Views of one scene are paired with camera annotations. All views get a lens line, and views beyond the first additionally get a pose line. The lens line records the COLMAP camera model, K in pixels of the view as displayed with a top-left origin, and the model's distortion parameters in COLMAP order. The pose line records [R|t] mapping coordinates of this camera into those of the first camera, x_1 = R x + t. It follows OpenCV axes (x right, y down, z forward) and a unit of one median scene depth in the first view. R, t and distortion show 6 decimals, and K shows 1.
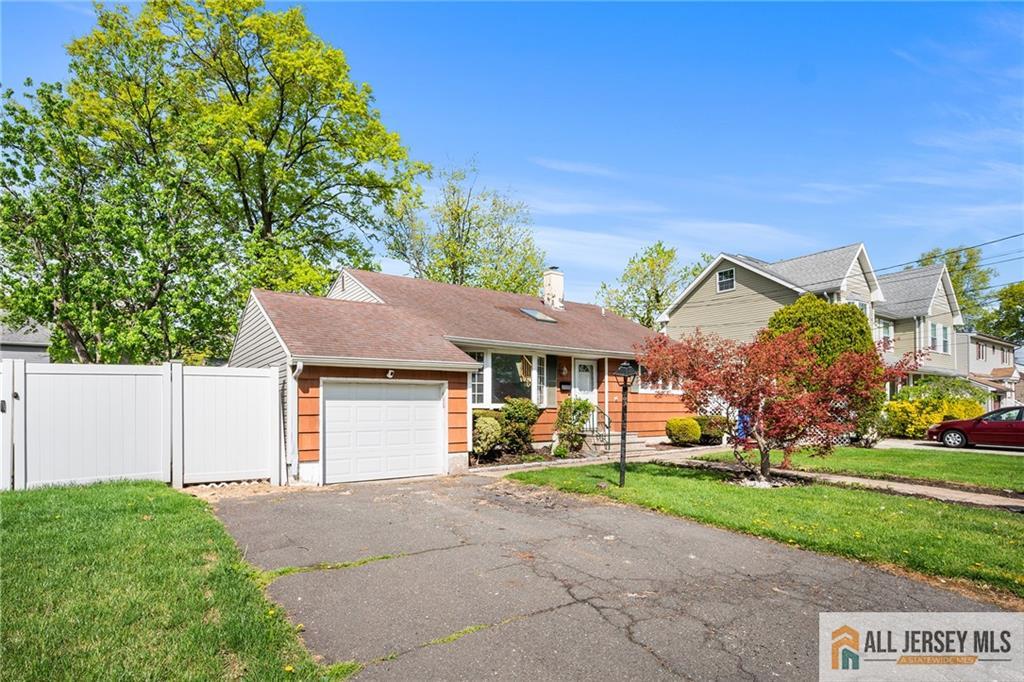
lens RADIAL K [[496.1, 0, 512.0], [0, 496.1, 341.0], [0, 0, 1]] dist [-0.001993, -0.000208]
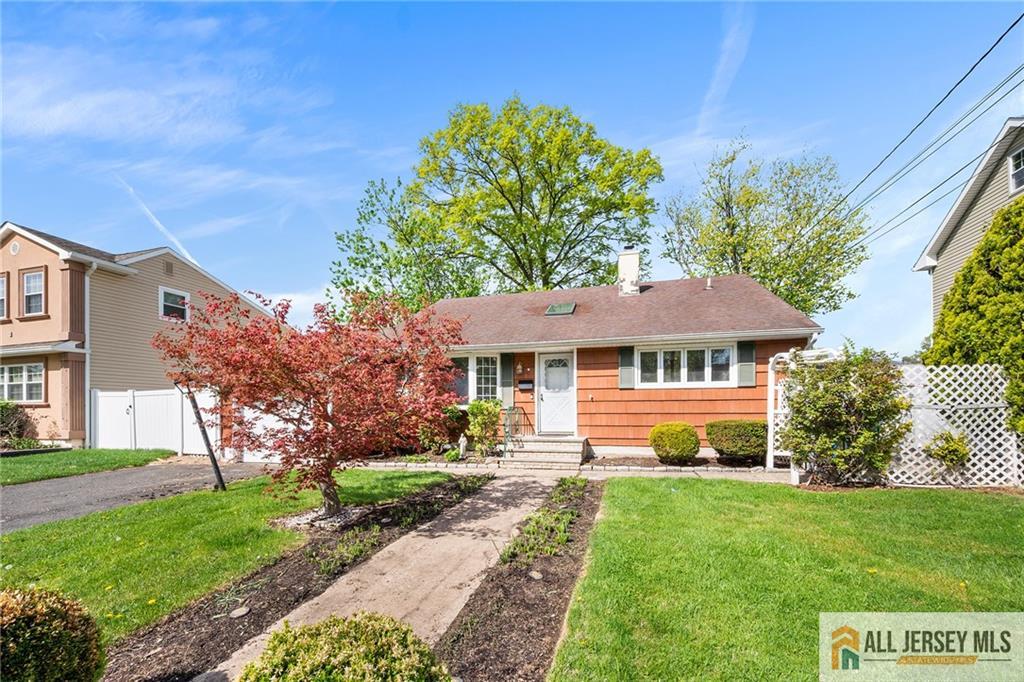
lens RADIAL K [[410.6, 0, 508.5], [0, 410.6, 337.3], [0, 0, 1]] dist [-0.000358, -0.000608]
pose [[0.633227, -0.142445, -0.760745, 0.654507], [0.112349, 0.989424, -0.091746, 0.067262], [0.765768, -0.027373, 0.642534, 0.475298]]
